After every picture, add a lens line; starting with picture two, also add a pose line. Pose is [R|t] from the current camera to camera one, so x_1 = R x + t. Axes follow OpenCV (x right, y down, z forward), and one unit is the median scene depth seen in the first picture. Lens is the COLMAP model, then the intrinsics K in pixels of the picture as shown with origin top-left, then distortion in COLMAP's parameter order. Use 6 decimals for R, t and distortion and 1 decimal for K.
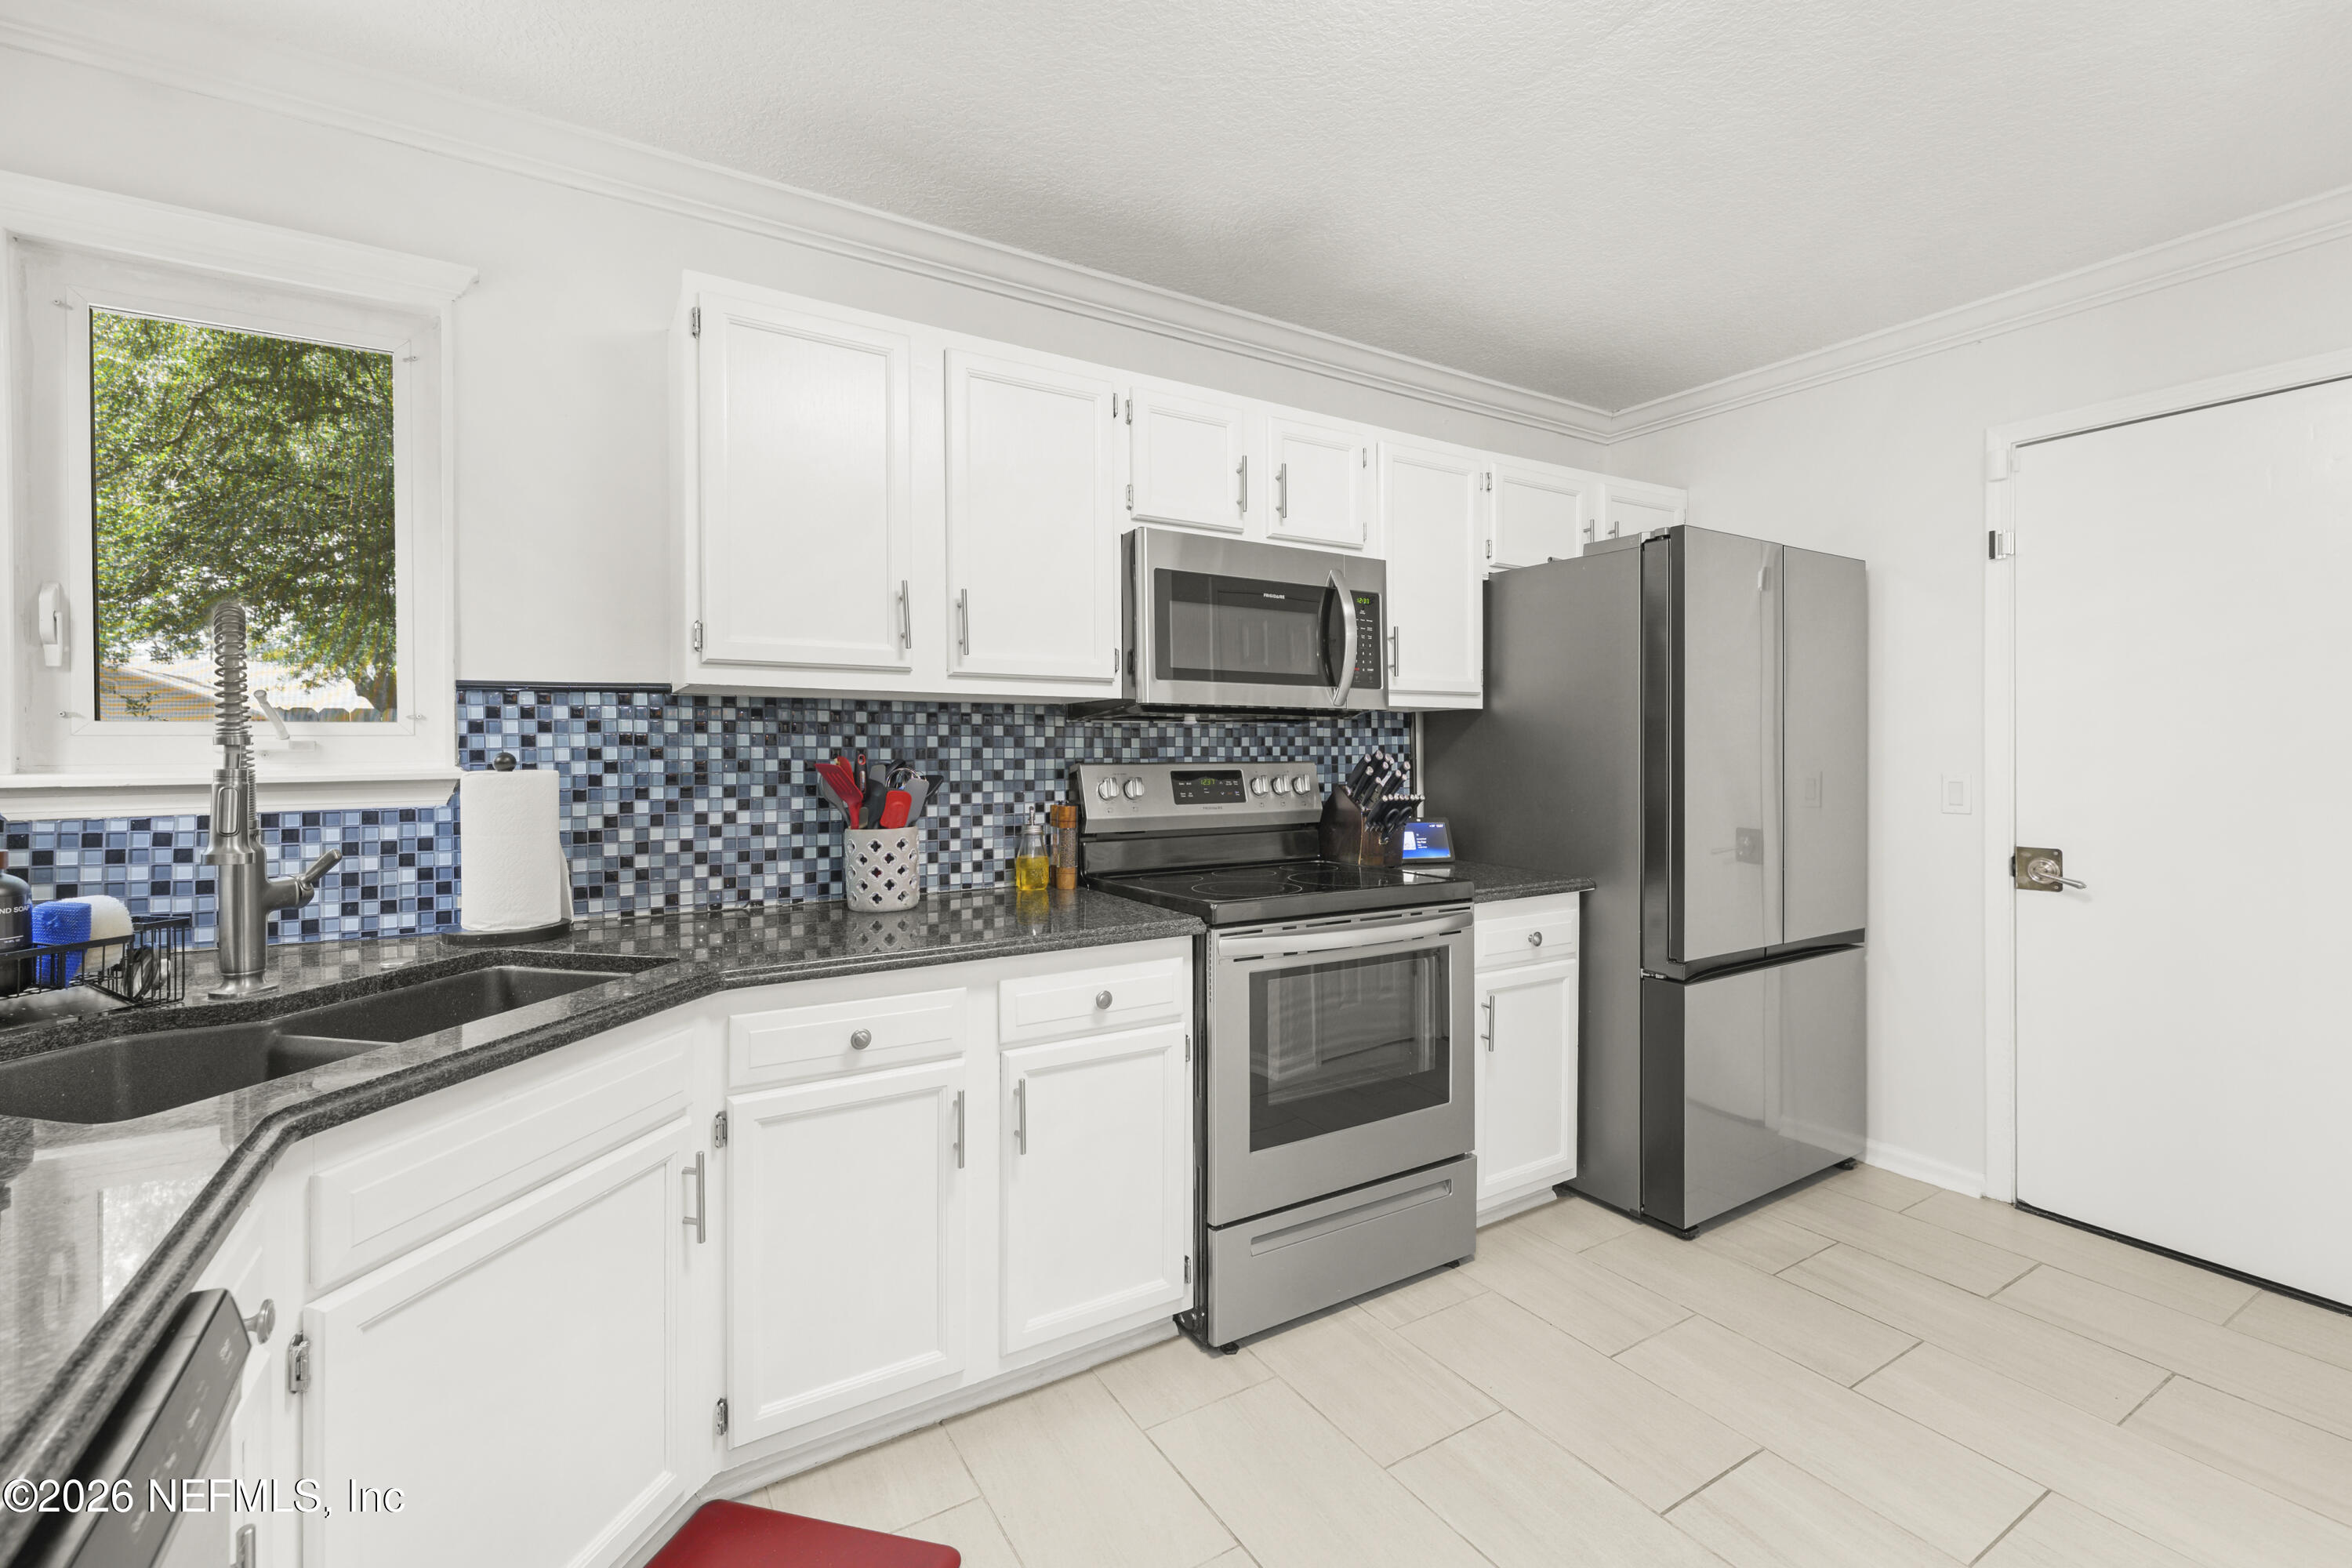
lens RADIAL K [[1002.1, 0, 1184.6], [0, 1002.1, 753.7], [0, 0, 1]] dist [0.001034, 0.000527]
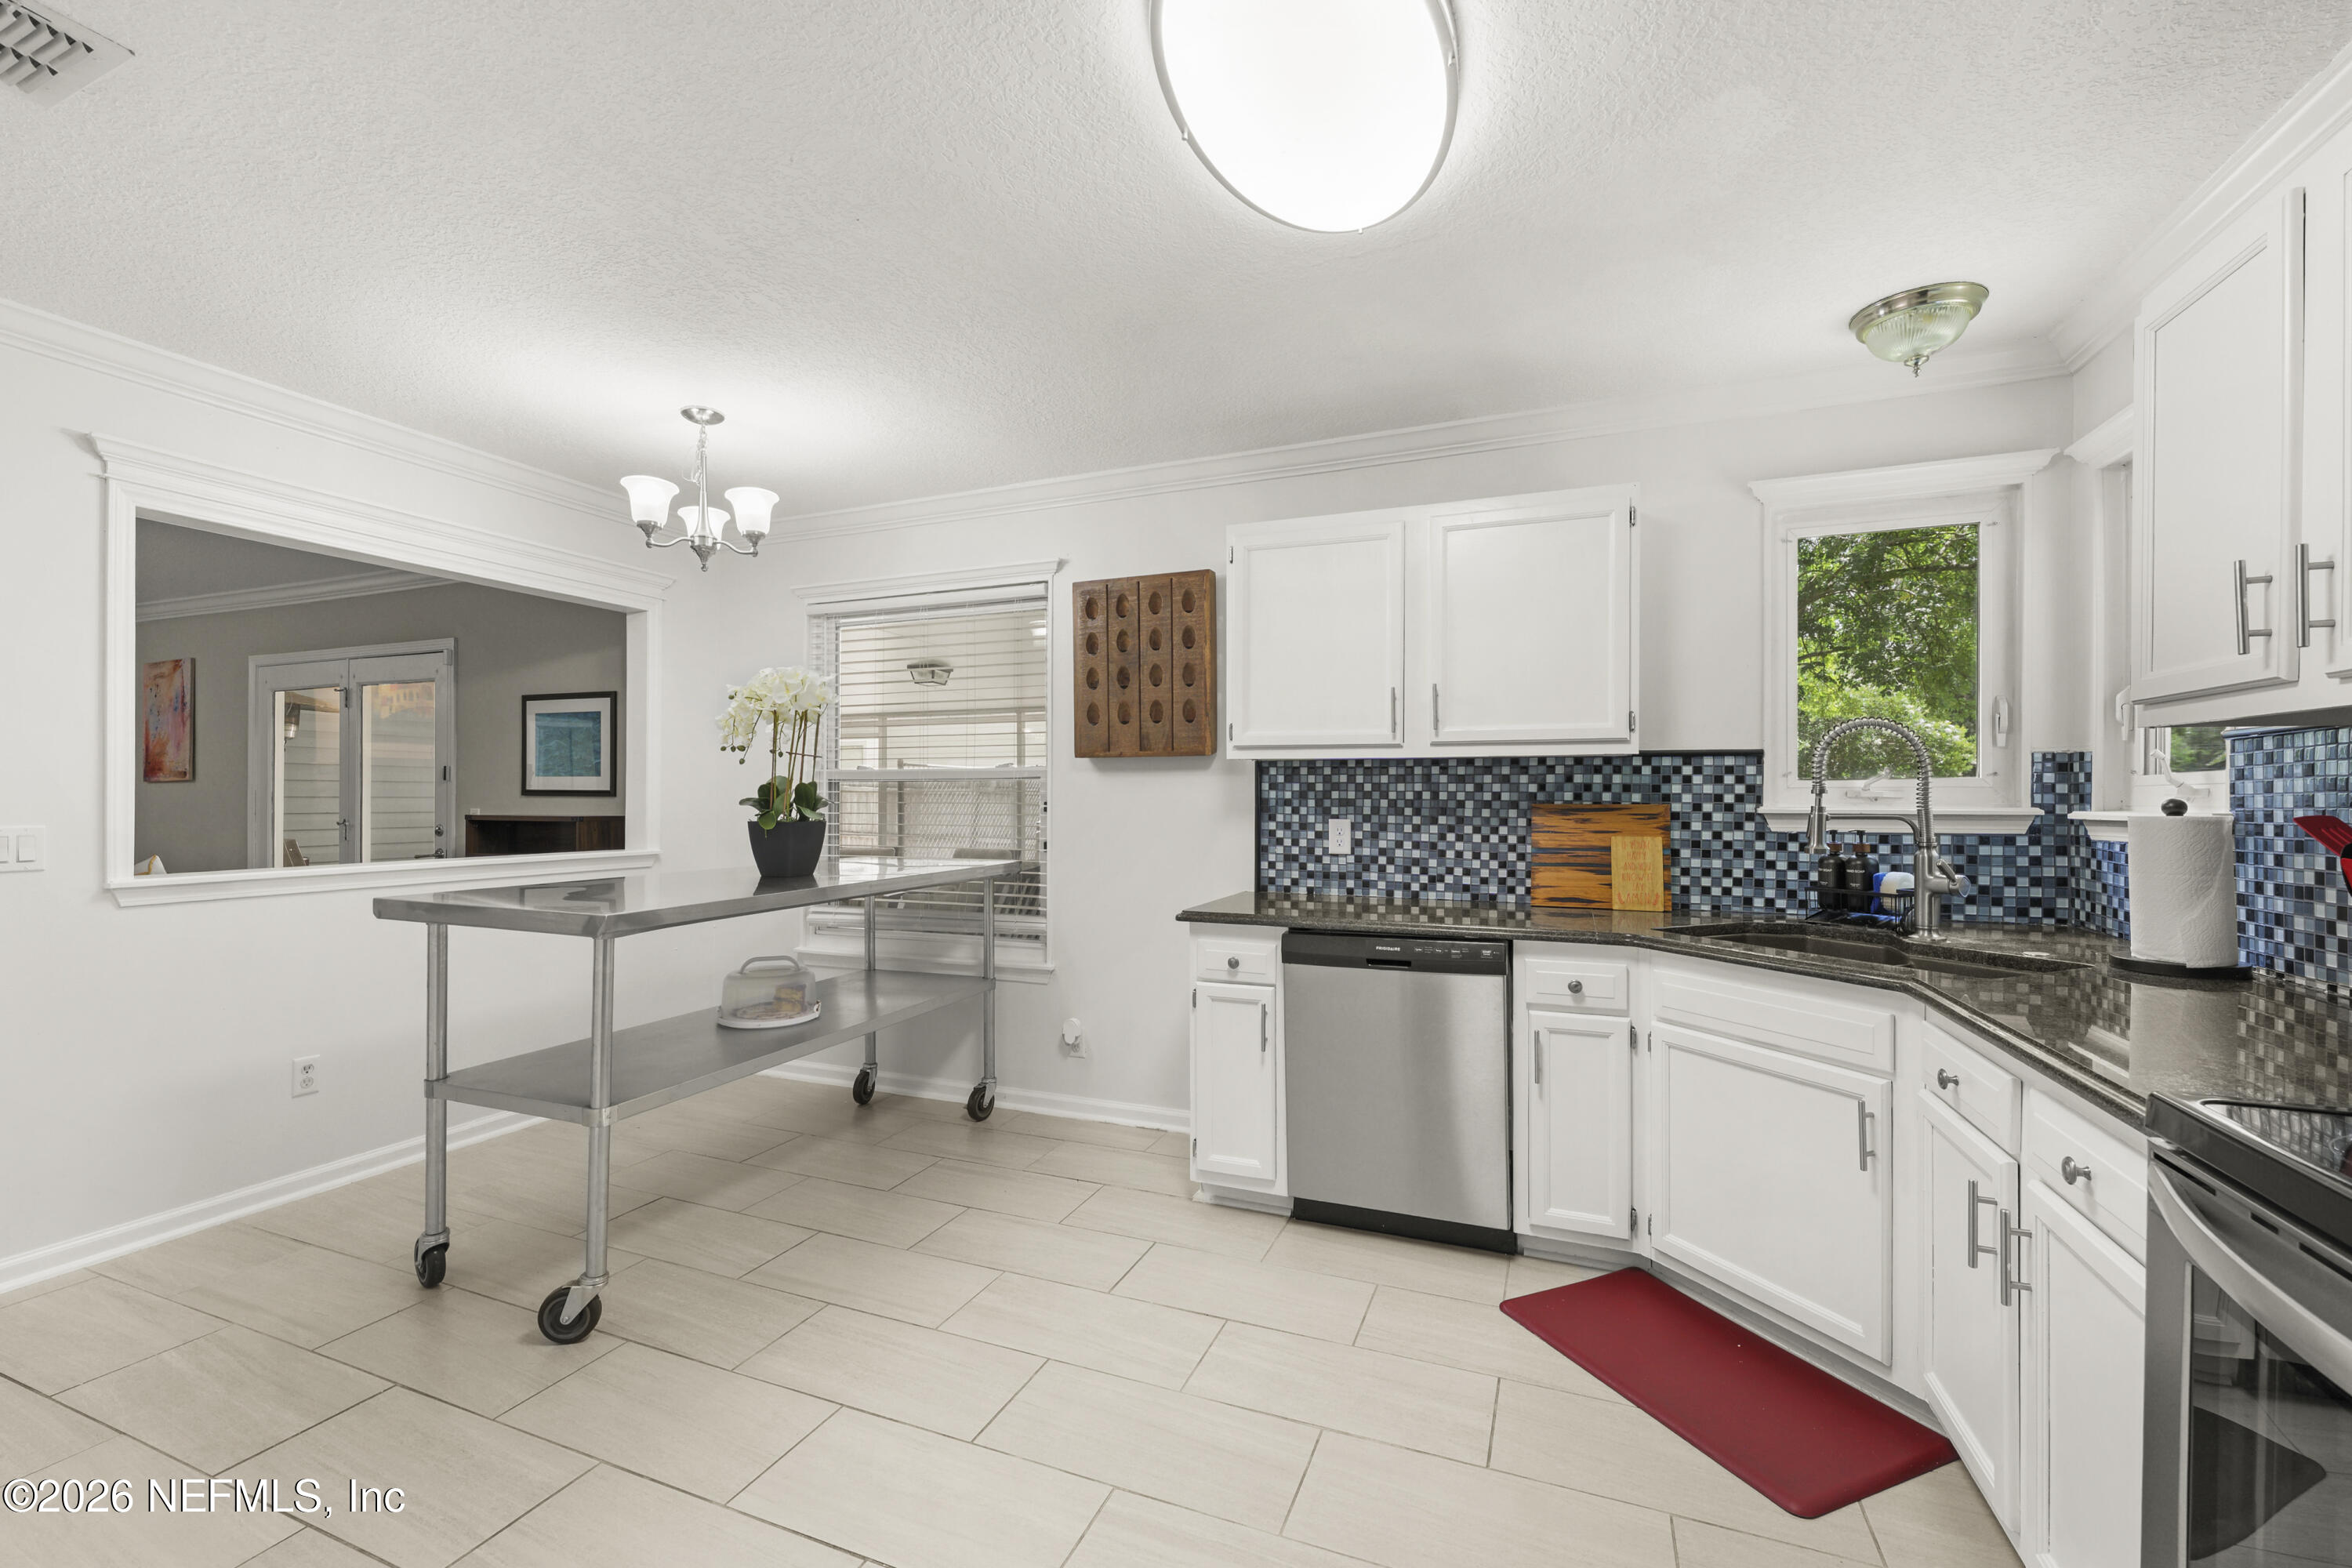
lens RADIAL K [[1002.1, 0, 1142.7], [0, 1002.1, 790.8], [0, 0, 1]] dist [0.001034, 0.000527]
pose [[-0.826114, -0.001901, -0.563499, 0.707821], [-0.001971, 0.999998, -0.000485, -0.005725], [0.563499, 0.000709, -0.826116, 1.053991]]
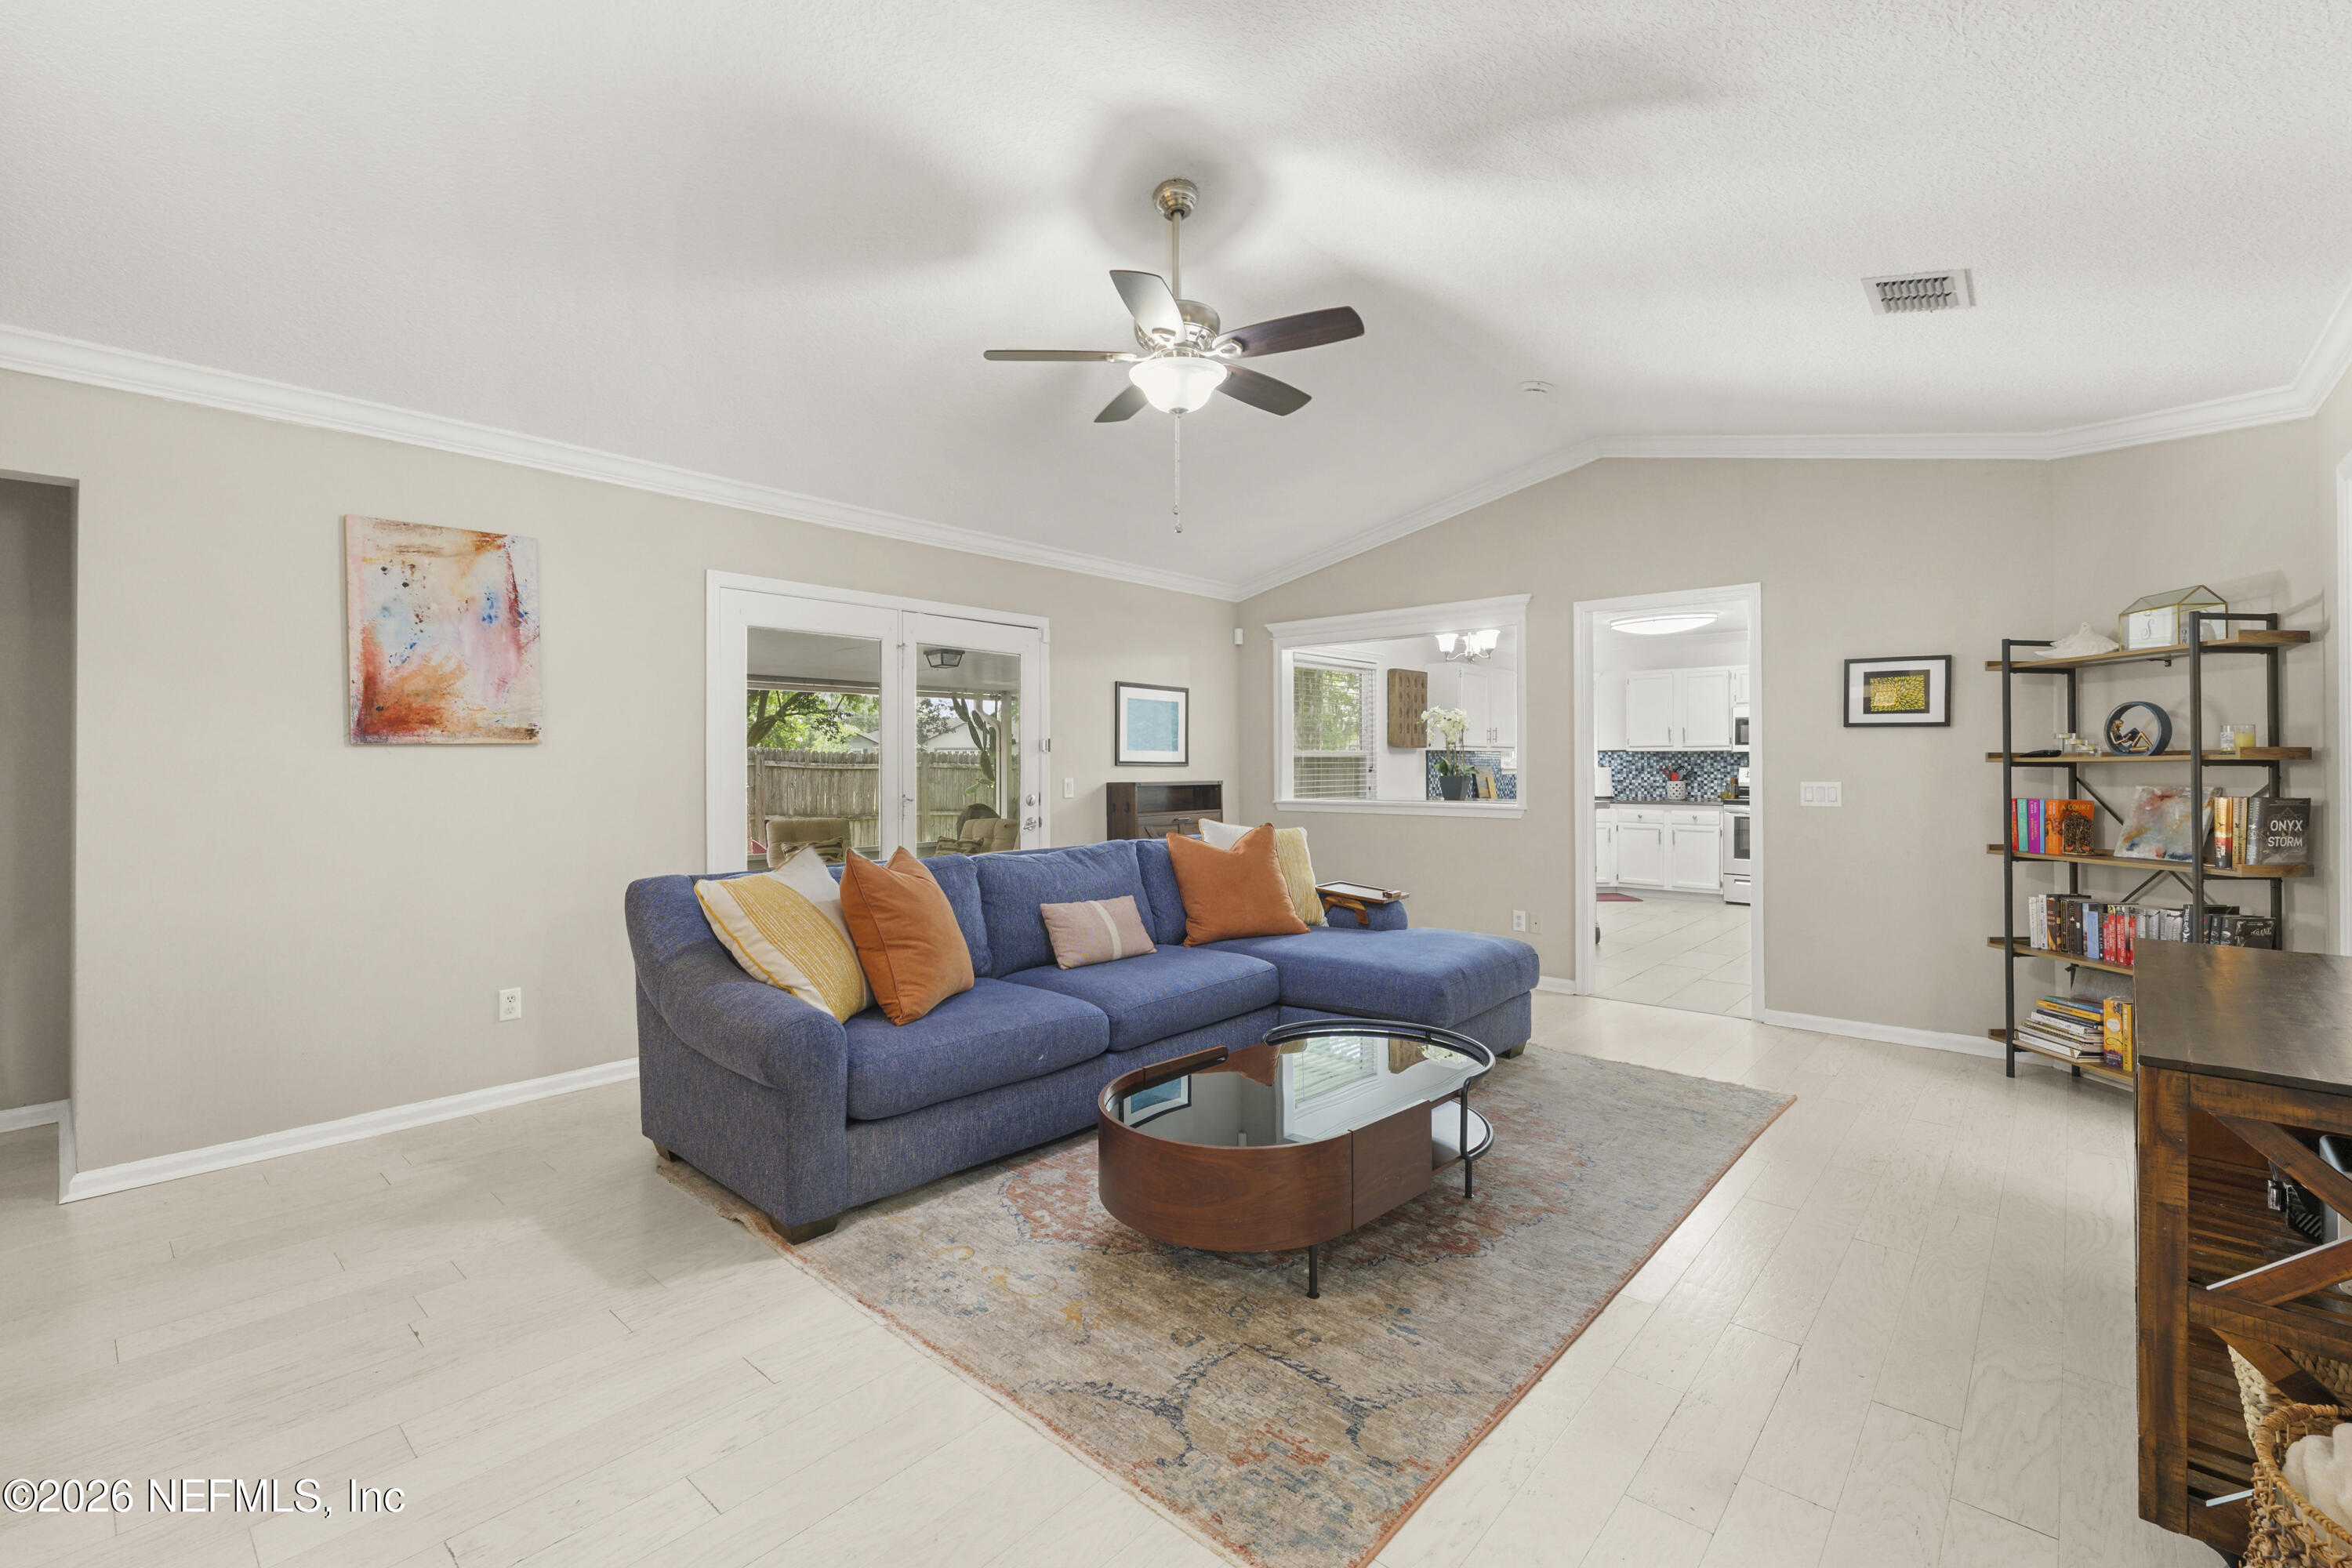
lens RADIAL K [[1002.1, 0, 1156.9], [0, 1002.1, 773.3], [0, 0, 1]] dist [0.001034, 0.000527]
pose [[0.263356, 0.009135, -0.964655, 3.313738], [-0.001697, 0.999958, 0.009006, 0.002571], [0.964697, -0.000735, 0.263361, -2.336039]]
